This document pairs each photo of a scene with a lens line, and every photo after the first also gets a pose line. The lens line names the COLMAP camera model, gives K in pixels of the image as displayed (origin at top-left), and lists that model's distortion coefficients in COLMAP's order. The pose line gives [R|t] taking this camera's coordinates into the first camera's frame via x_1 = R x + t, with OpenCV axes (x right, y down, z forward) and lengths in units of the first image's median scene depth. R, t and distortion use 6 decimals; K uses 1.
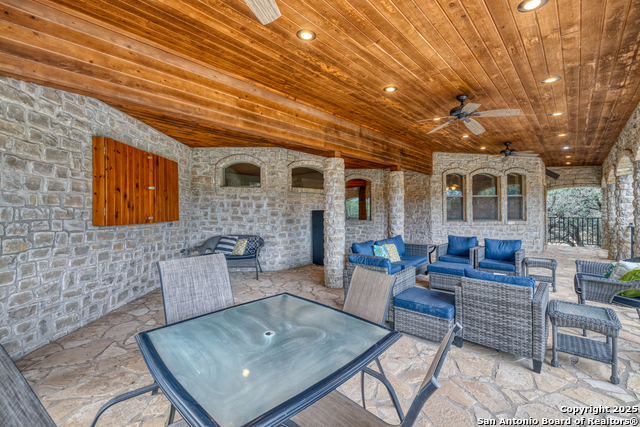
lens RADIAL K [[270.3, 0, 320.5], [0, 270.3, 210.4], [0, 0, 1]] dist [-0.000213, -0.000404]
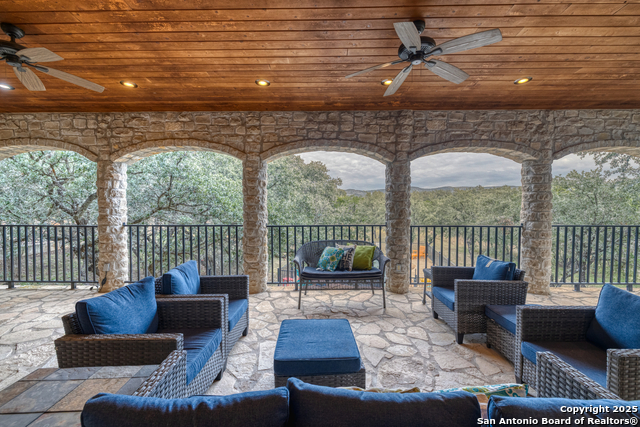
lens RADIAL K [[270.3, 0, 320.5], [0, 270.3, 210.4], [0, 0, 1]] dist [-0.000213, -0.000404]
pose [[-0.679986, -0.020215, 0.732946, 0.146250], [0.004688, 0.999480, 0.031916, -0.011940], [-0.733210, 0.025138, -0.679537, 1.107655]]
